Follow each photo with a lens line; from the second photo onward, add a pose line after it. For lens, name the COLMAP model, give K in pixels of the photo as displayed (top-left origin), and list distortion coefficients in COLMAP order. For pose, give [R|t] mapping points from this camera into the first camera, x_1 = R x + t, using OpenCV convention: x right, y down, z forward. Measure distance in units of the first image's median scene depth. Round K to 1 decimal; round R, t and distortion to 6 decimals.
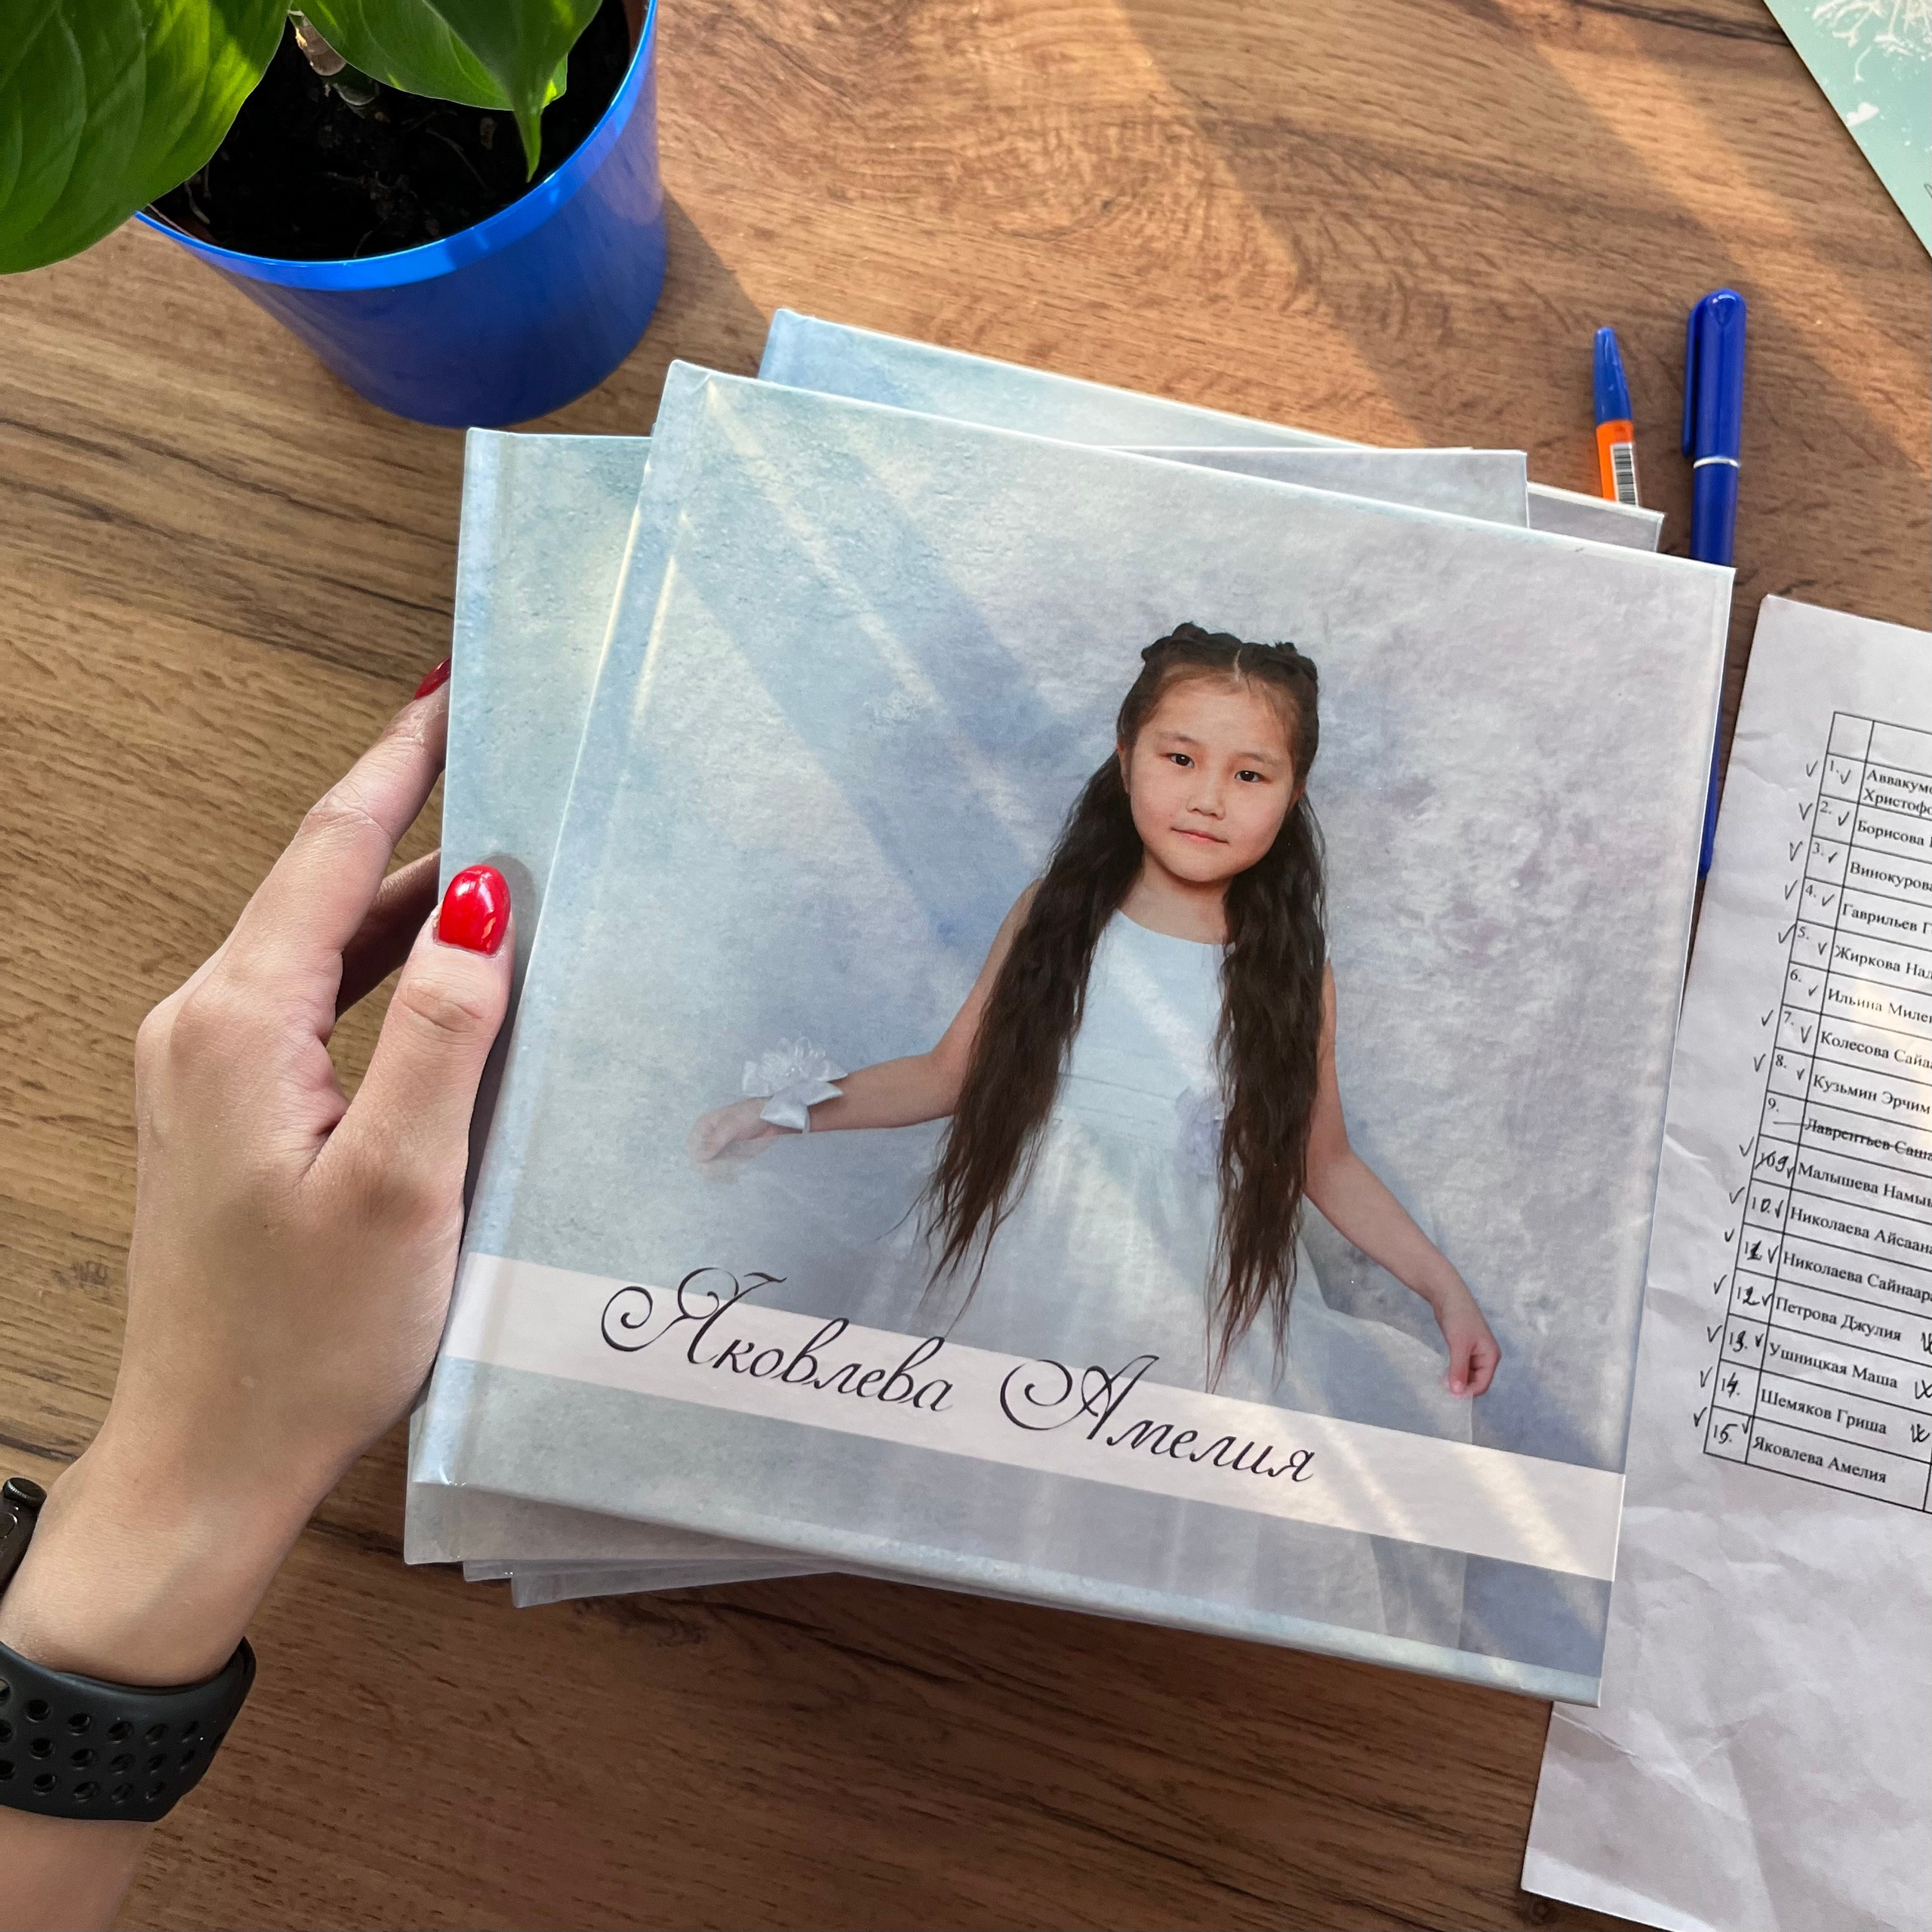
lens RADIAL K [[1974.7, 0, 954.3], [0, 1974.7, 821.3], [0, 0, 1]] dist [0.008831, 0.000000]
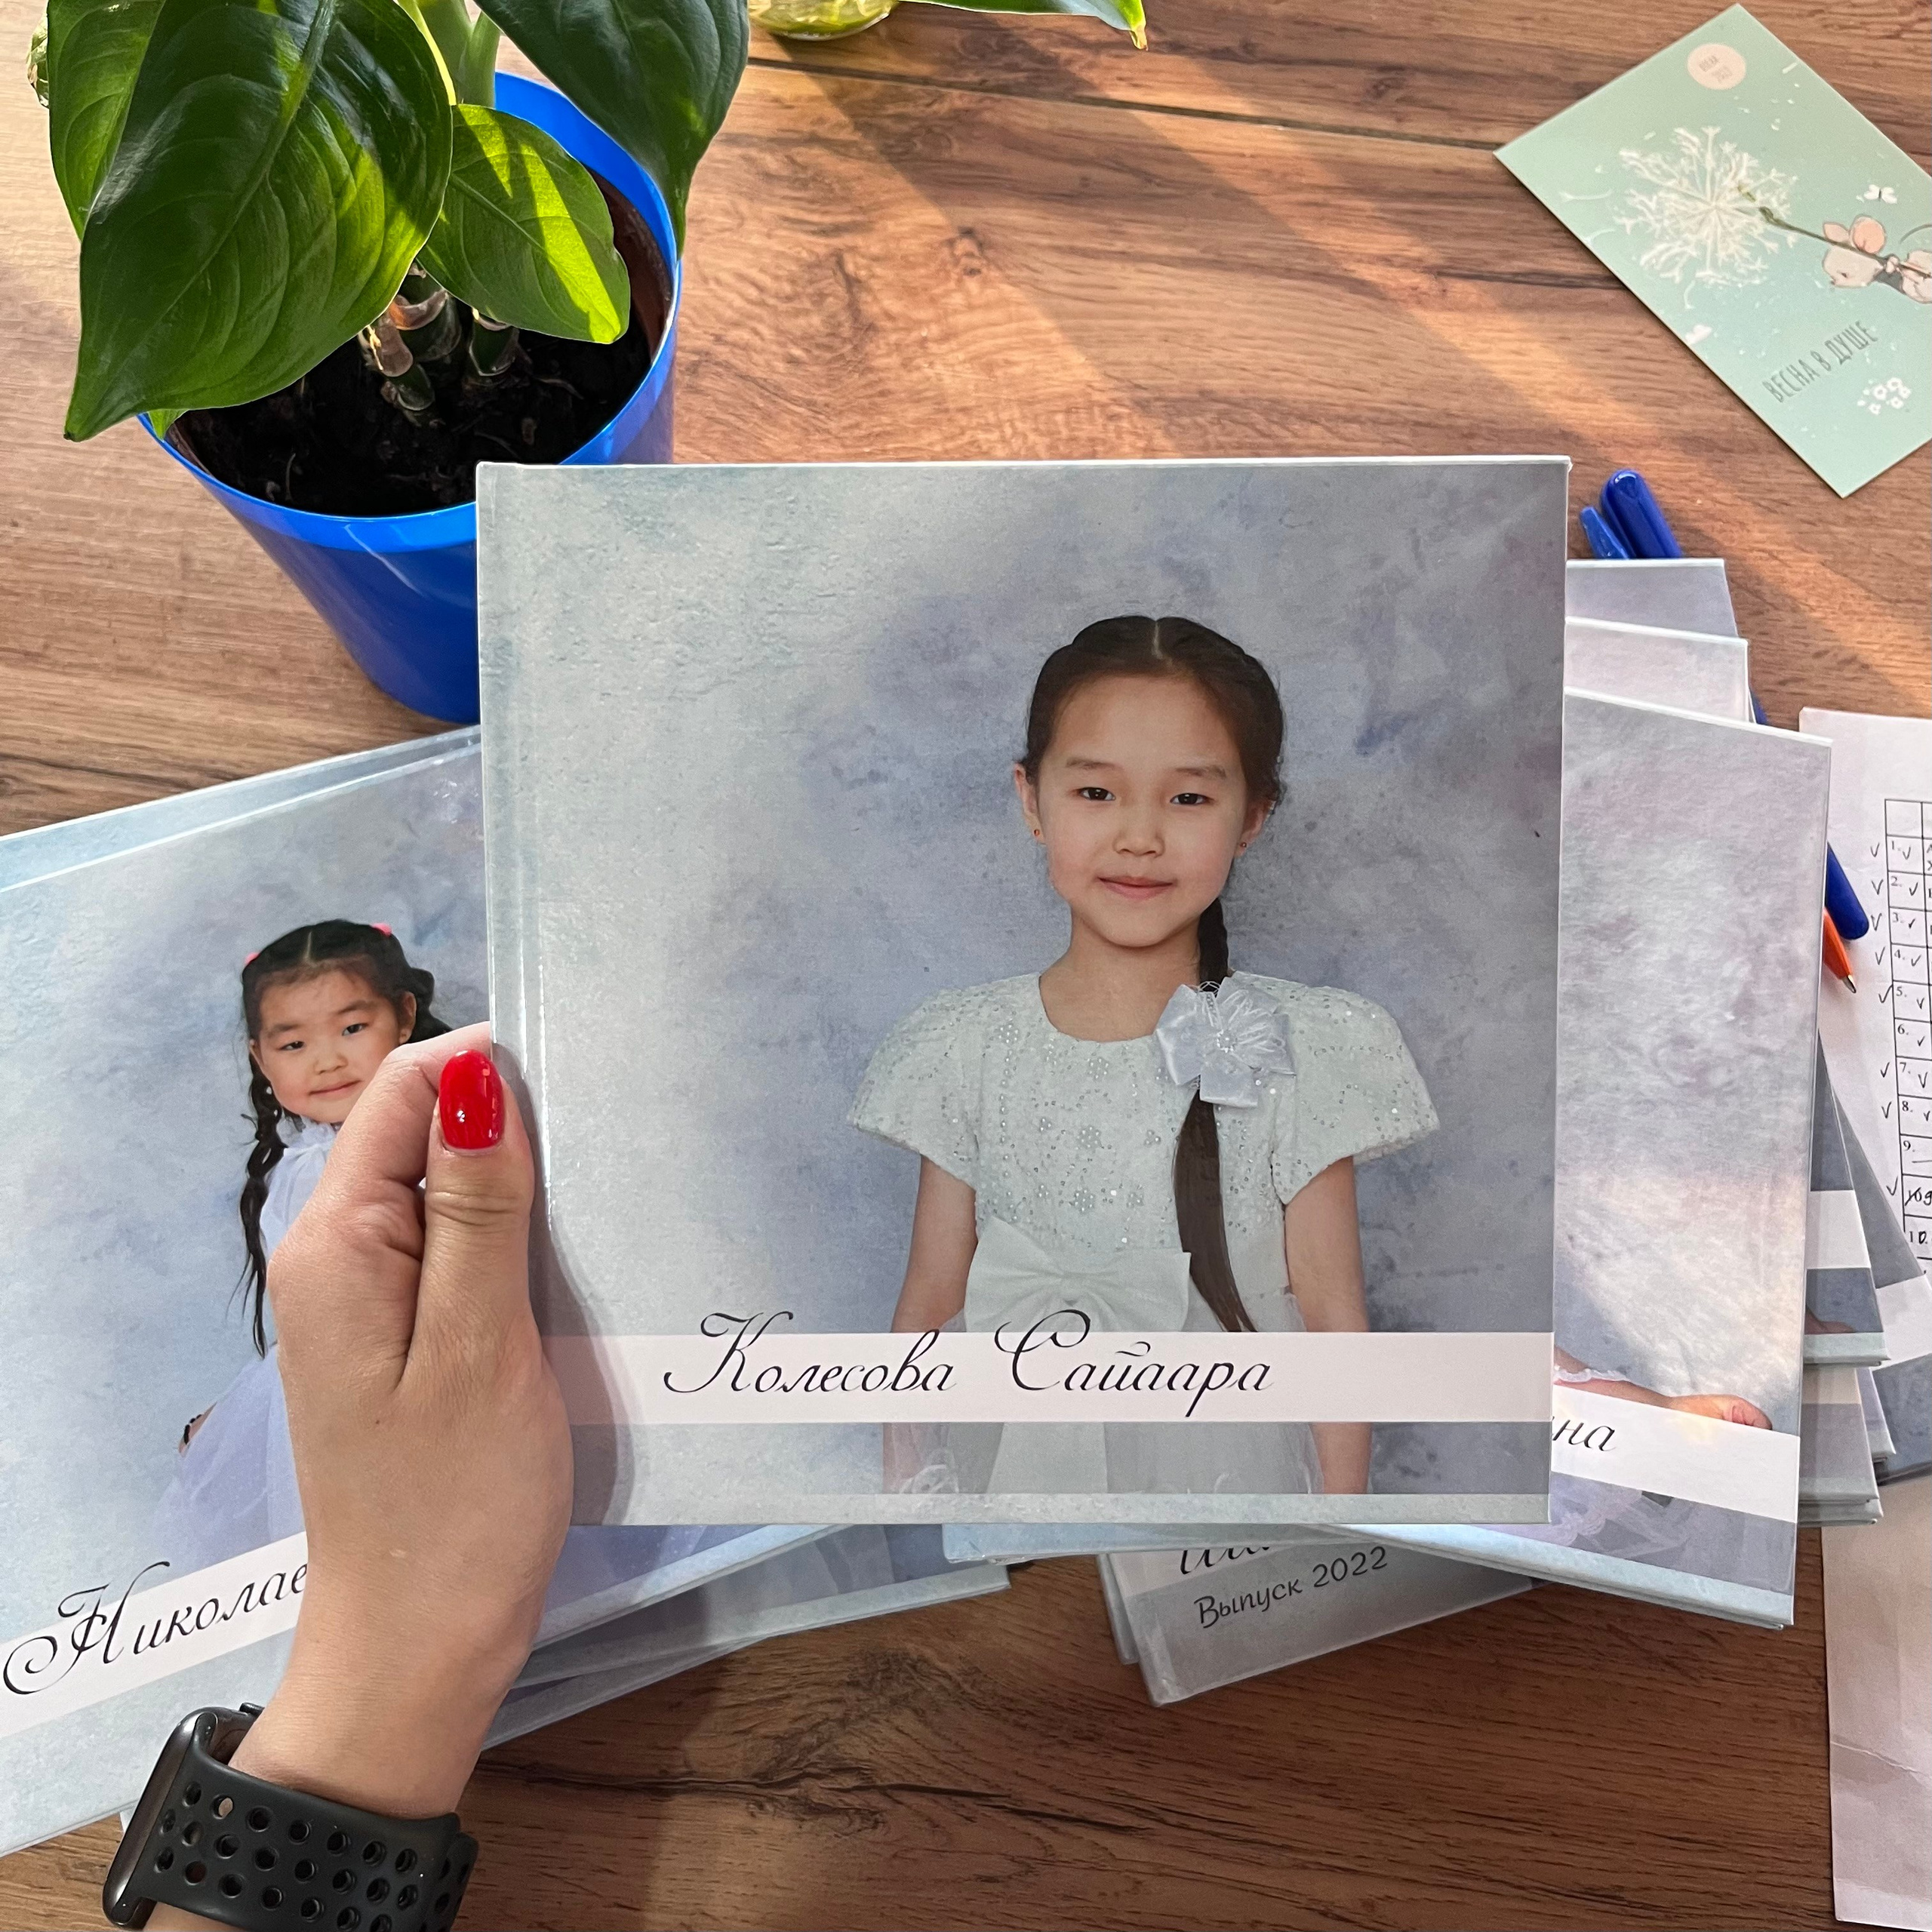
lens RADIAL K [[1974.7, 0, 972.9], [0, 1974.7, 965.5], [0, 0, 1]] dist [0.008831, 0.000000]
pose [[0.990508, -0.122659, 0.062045, -0.078294], [0.132067, 0.974371, -0.182097, 0.157156], [-0.038119, 0.188562, 0.981321, -0.047597]]
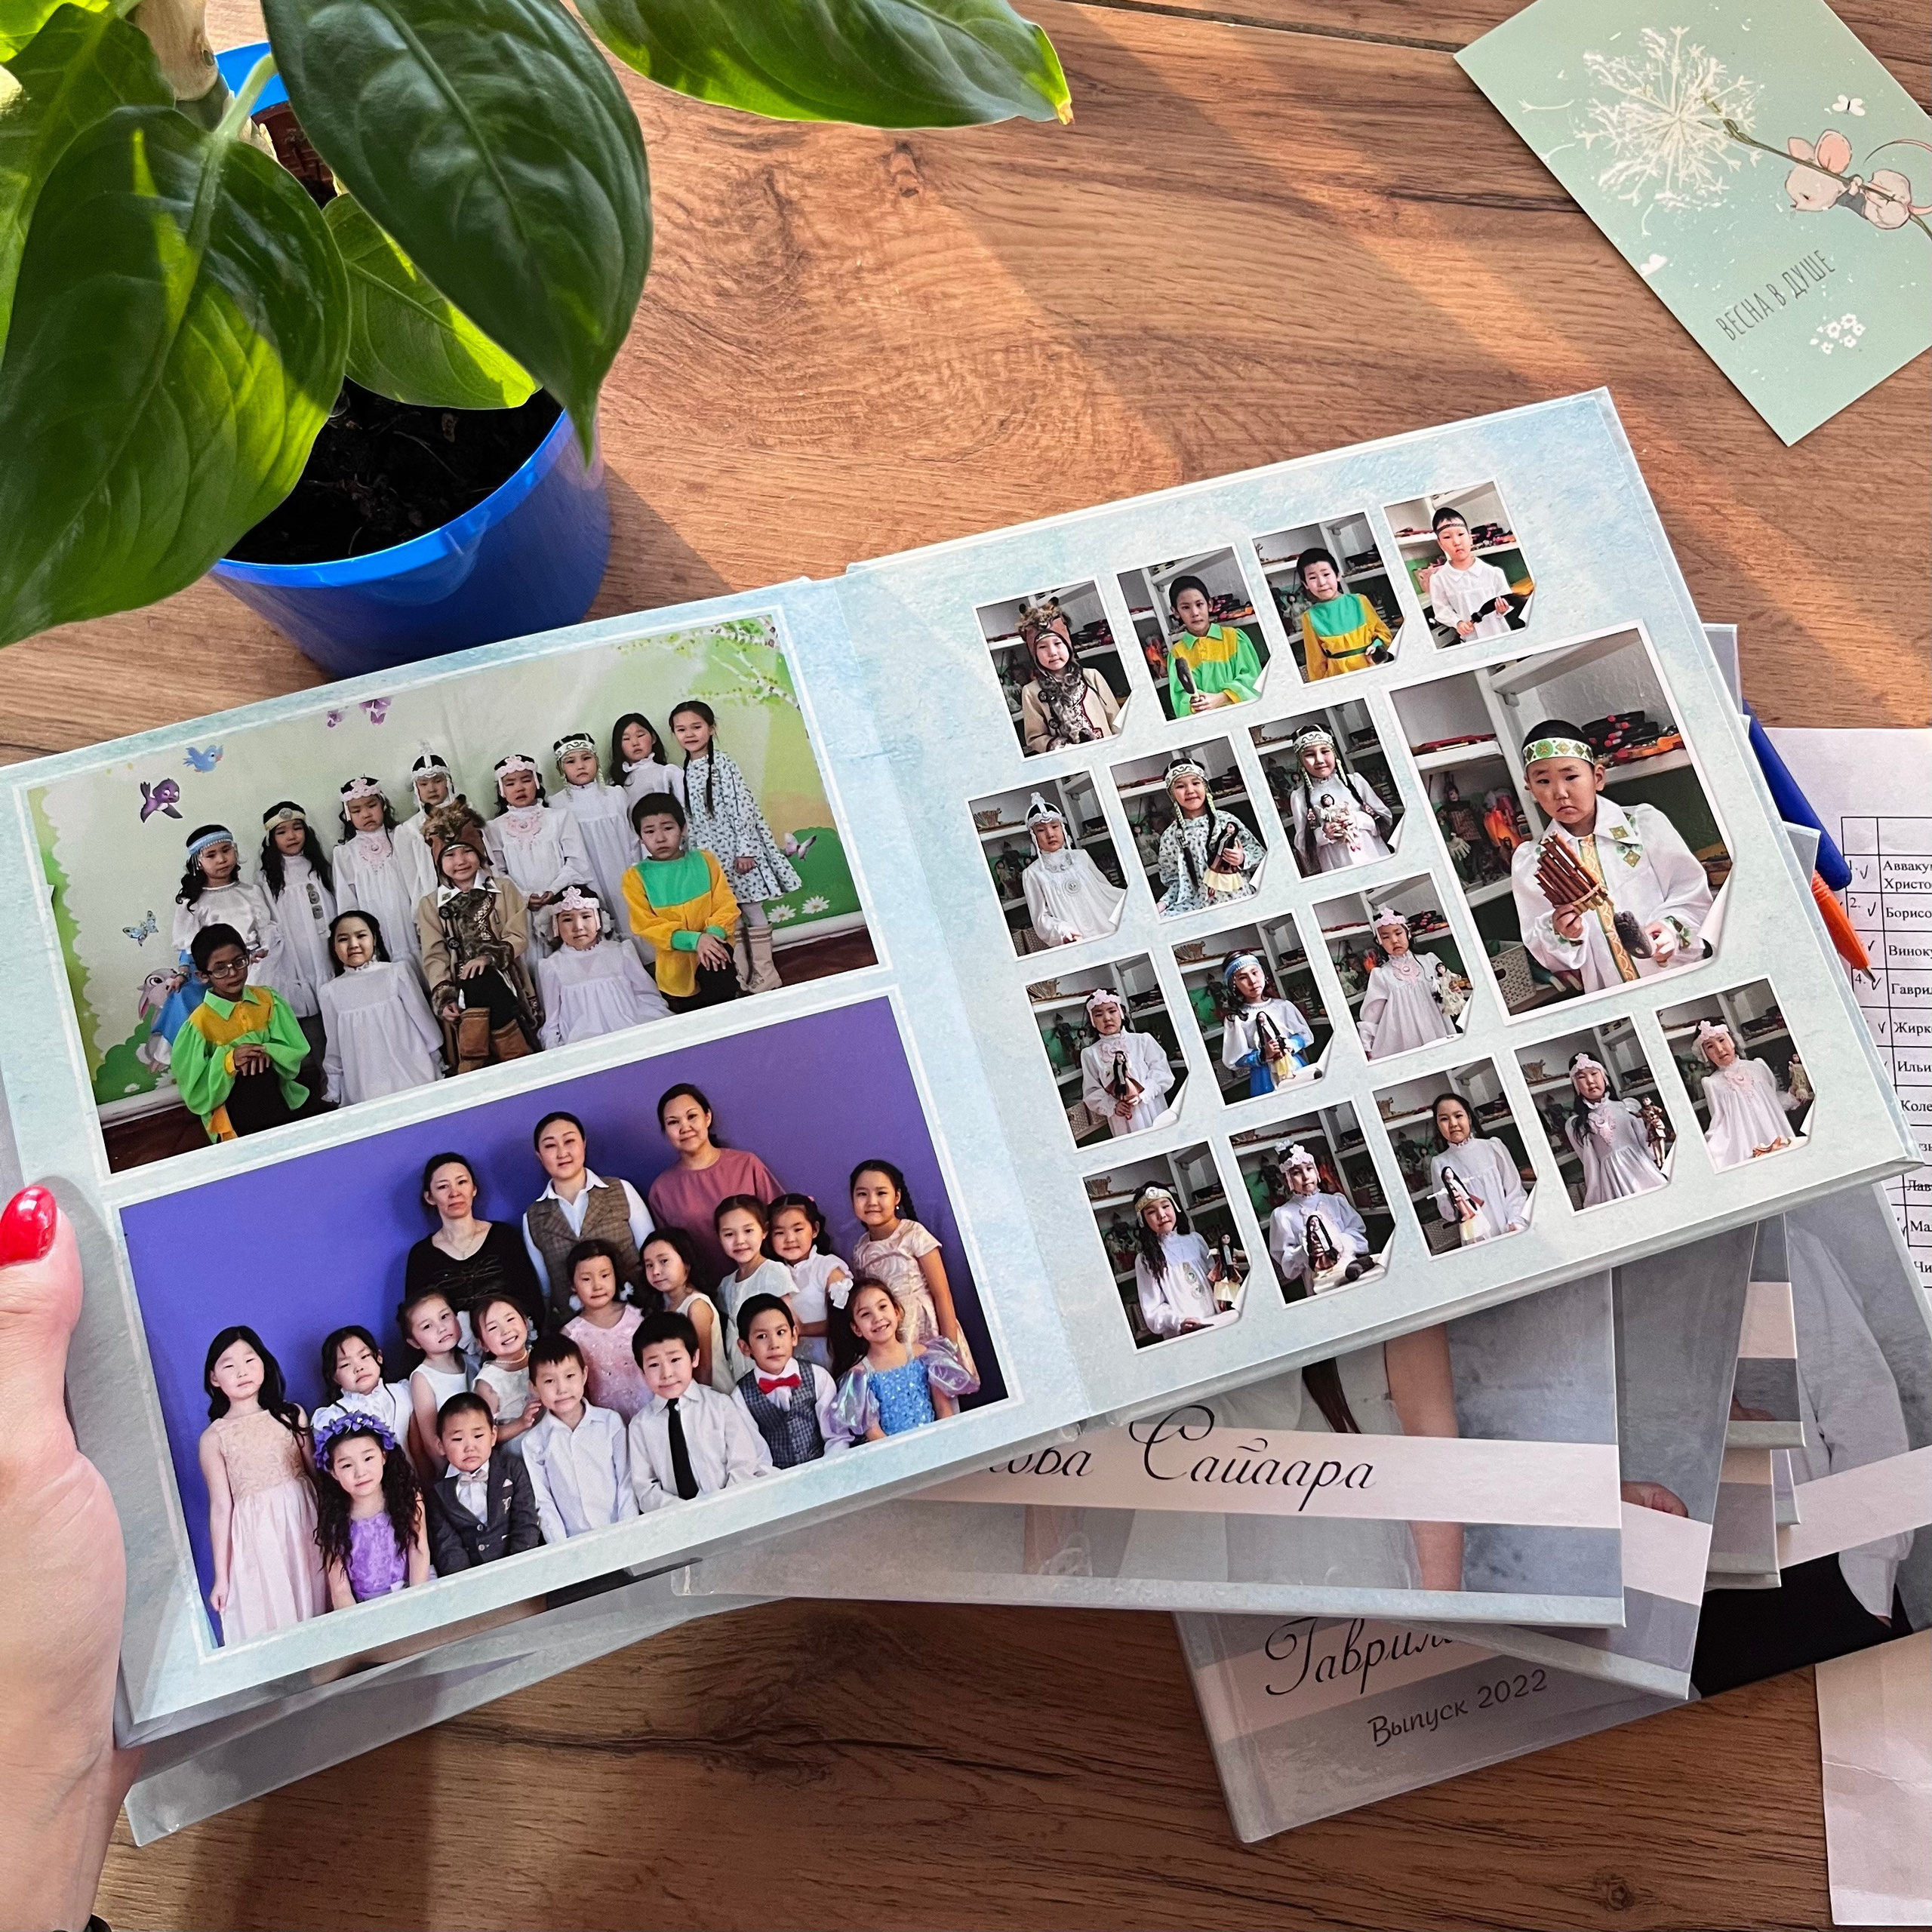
lens RADIAL K [[1974.7, 0, 979.7], [0, 1974.7, 952.0], [0, 0, 1]] dist [0.008831, 0.000000]
pose [[0.988674, -0.136185, 0.063066, -0.045256], [0.138325, 0.989905, -0.030900, 0.011995], [-0.058221, 0.039274, 0.997531, -0.085669]]
